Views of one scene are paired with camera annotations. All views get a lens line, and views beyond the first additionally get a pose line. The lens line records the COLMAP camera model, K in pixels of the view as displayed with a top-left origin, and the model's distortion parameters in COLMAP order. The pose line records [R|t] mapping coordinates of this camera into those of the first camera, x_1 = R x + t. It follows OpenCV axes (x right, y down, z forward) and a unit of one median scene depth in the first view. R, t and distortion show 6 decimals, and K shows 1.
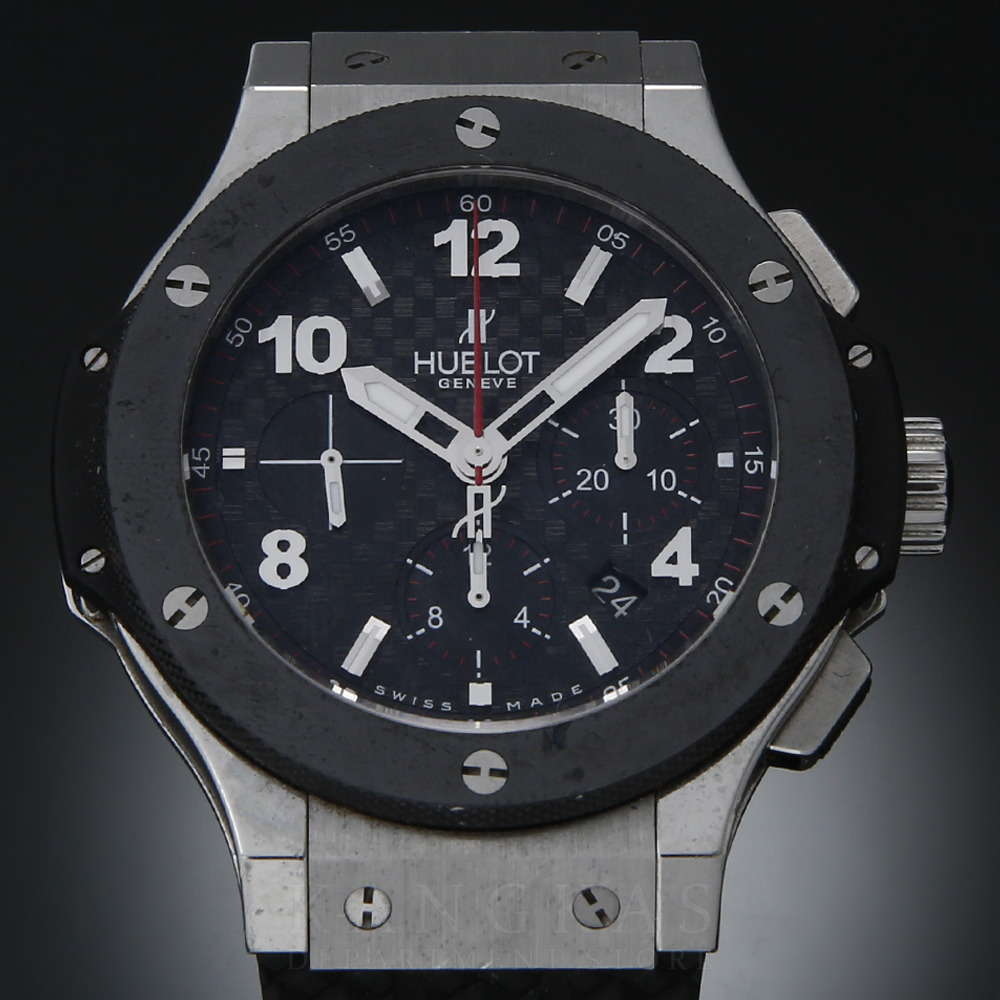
lens RADIAL K [[5808.3, 0, 500.0], [0, 5808.3, 500.0], [0, 0, 1]] dist [-0.034426, 0.176245]
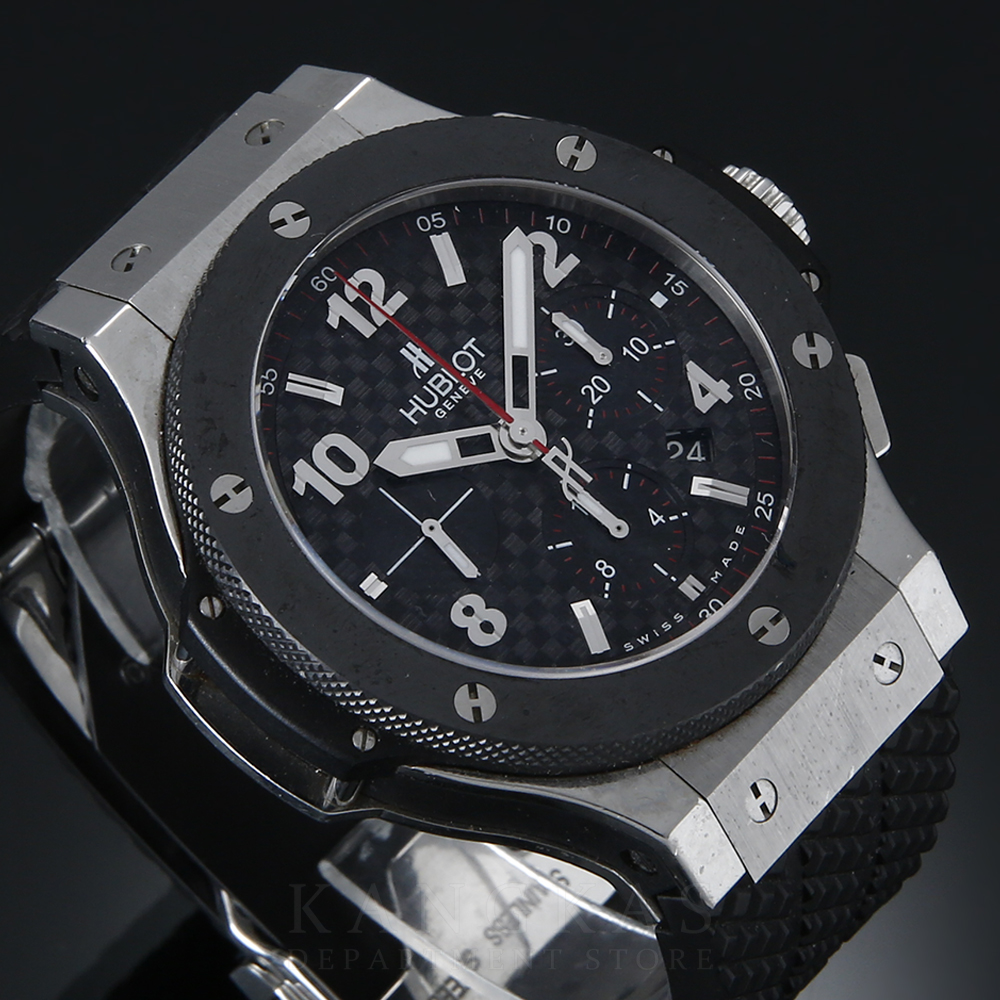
lens RADIAL K [[5808.3, 0, 500.0], [0, 5808.3, 500.0], [0, 0, 1]] dist [-0.034426, 0.176245]
pose [[0.634428, -0.635495, 0.440053, -0.483002], [0.649671, 0.746852, 0.141917, -0.152733], [-0.418842, 0.195853, 0.886687, 0.054343]]
